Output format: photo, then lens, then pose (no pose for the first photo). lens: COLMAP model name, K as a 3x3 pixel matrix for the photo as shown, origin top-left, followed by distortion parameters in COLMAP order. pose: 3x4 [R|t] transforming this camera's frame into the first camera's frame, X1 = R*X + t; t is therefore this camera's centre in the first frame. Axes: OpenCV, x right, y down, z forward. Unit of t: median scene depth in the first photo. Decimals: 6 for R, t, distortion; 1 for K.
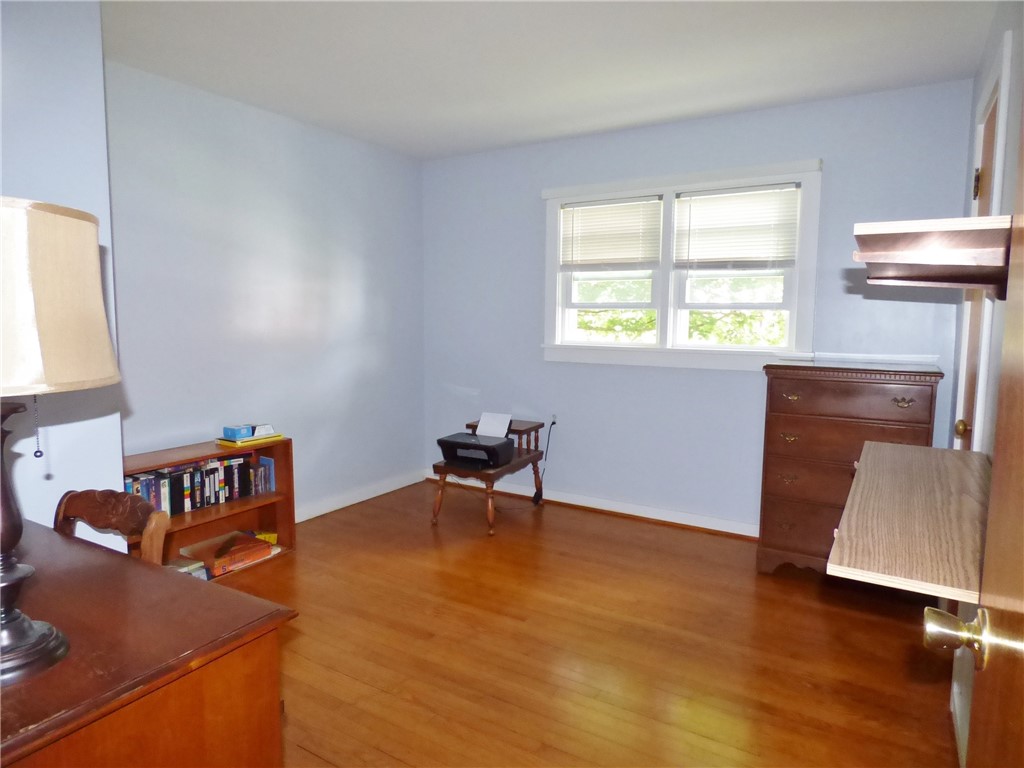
lens RADIAL K [[630.6, 0, 509.3], [0, 630.6, 383.2], [0, 0, 1]] dist [-0.002528, -0.001888]
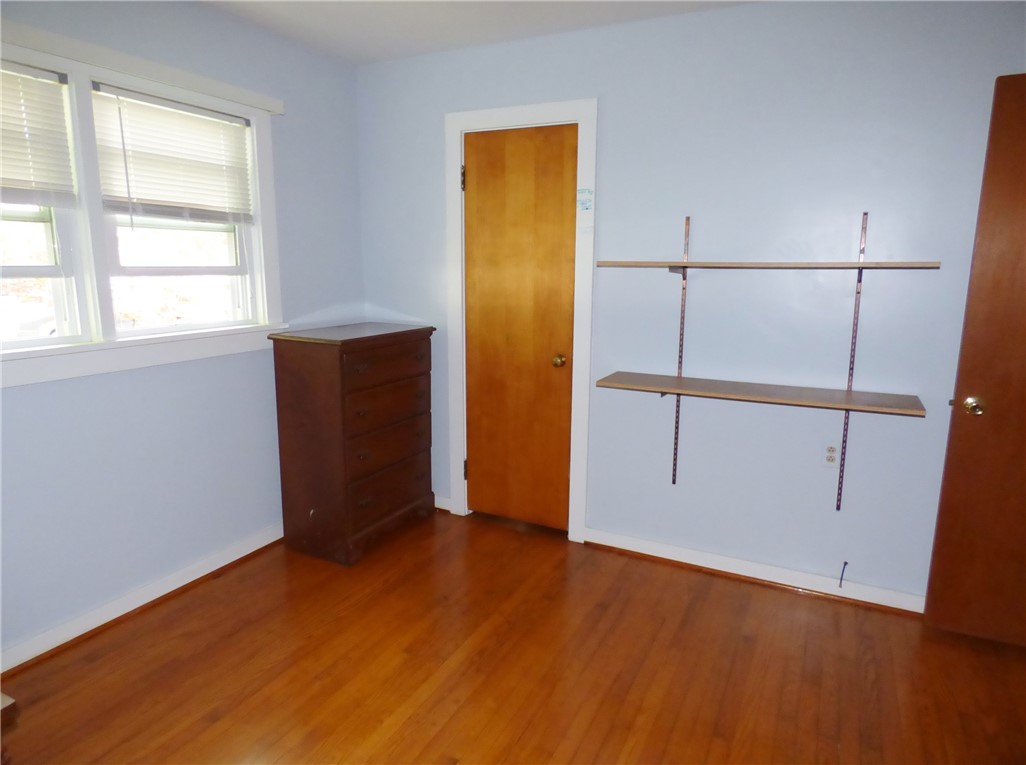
lens RADIAL K [[631.9, 0, 510.3], [0, 631.9, 381.7], [0, 0, 1]] dist [-0.002528, -0.001888]
pose [[-0.089417, -0.199777, 0.975753, -0.409143], [0.089400, 0.974113, 0.207634, -0.114694], [-0.991974, 0.105798, -0.069242, 0.688989]]
